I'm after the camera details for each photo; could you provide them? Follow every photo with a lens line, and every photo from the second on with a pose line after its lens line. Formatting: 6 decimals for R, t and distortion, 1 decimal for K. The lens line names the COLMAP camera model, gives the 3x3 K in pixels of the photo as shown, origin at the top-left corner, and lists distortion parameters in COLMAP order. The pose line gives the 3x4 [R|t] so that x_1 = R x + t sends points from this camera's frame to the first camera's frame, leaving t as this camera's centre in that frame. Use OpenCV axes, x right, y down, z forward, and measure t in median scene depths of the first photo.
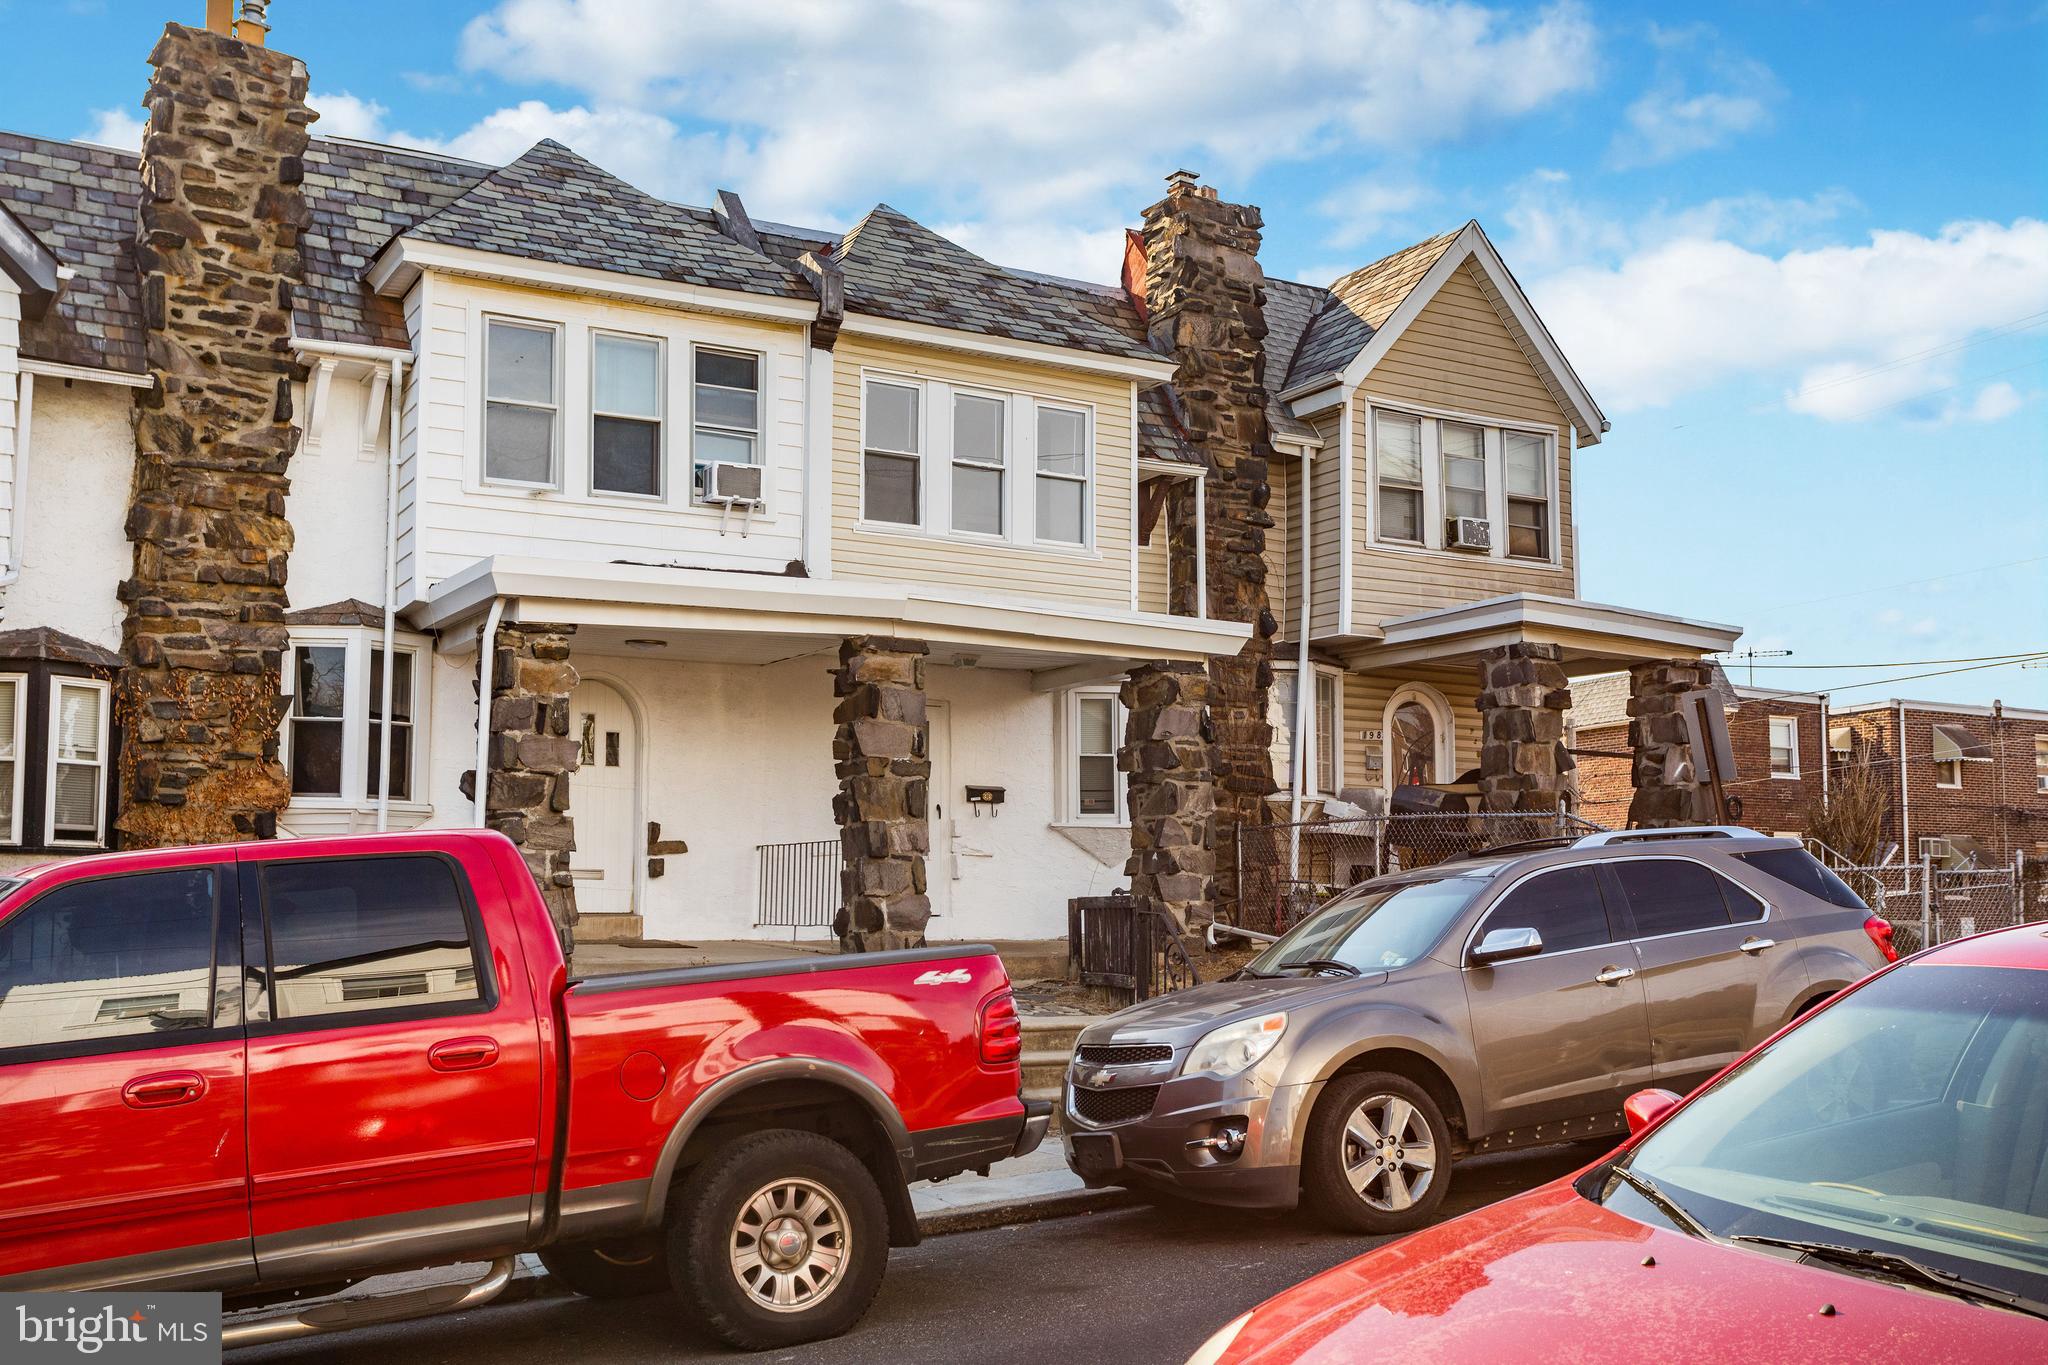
lens RADIAL K [[2117.3, 0, 1024.0], [0, 2117.3, 682.5], [0, 0, 1]] dist [0.022578, 0.025870]
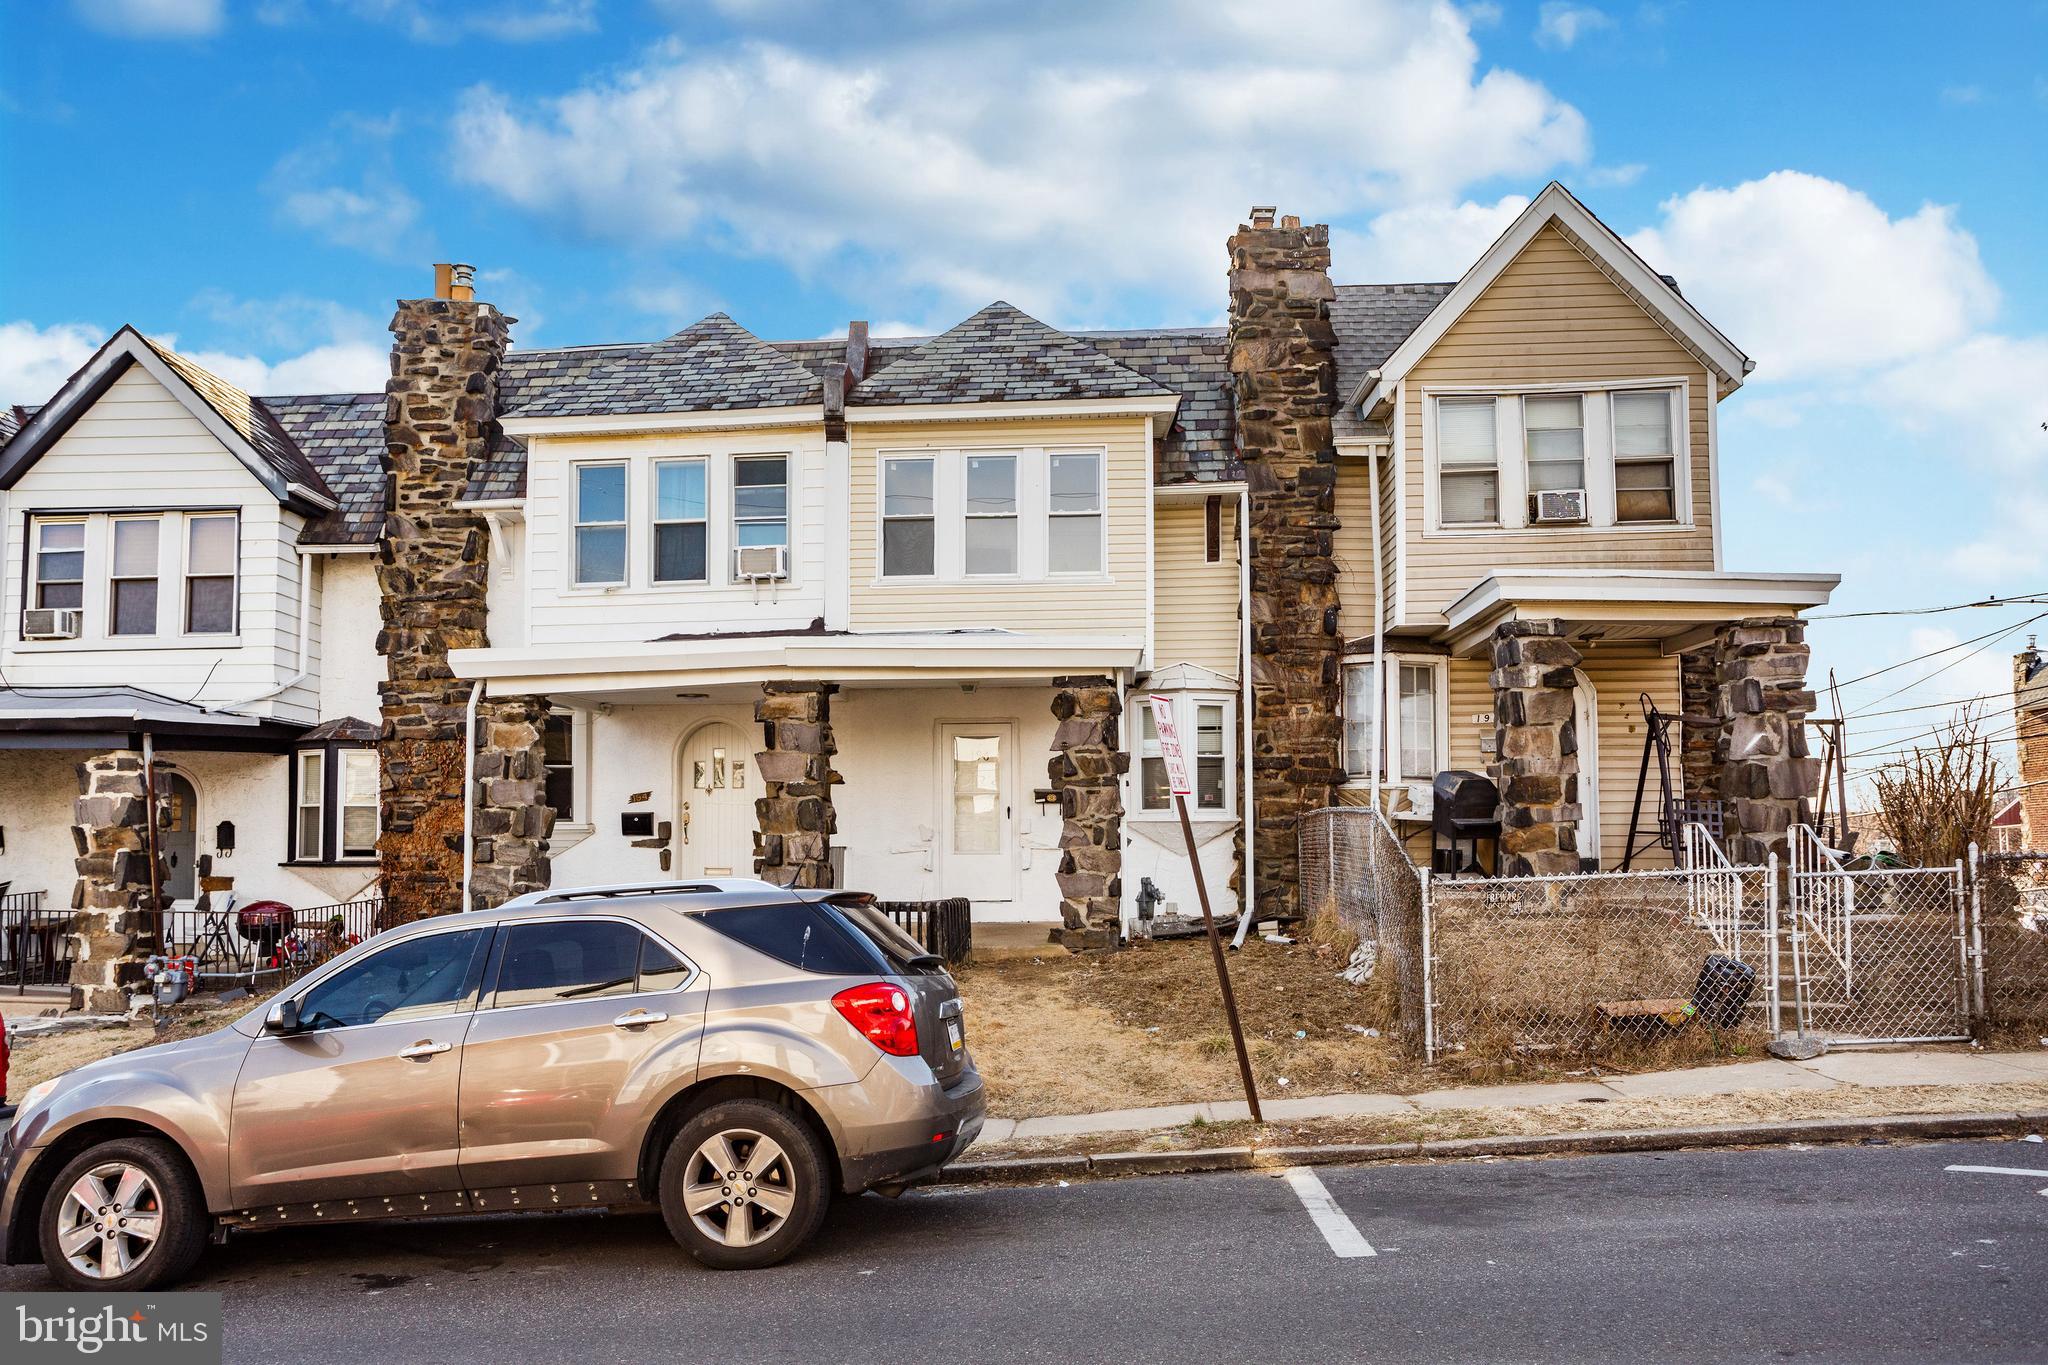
lens RADIAL K [[1534.2, 0, 1024.5], [0, 1534.2, 726.1], [0, 0, 1]] dist [0.001128, 0.005082]
pose [[0.811997, -0.054673, -0.581095, 0.510837], [0.076304, 0.997002, 0.012820, 0.003067], [0.578652, -0.054750, 0.813734, 0.344315]]
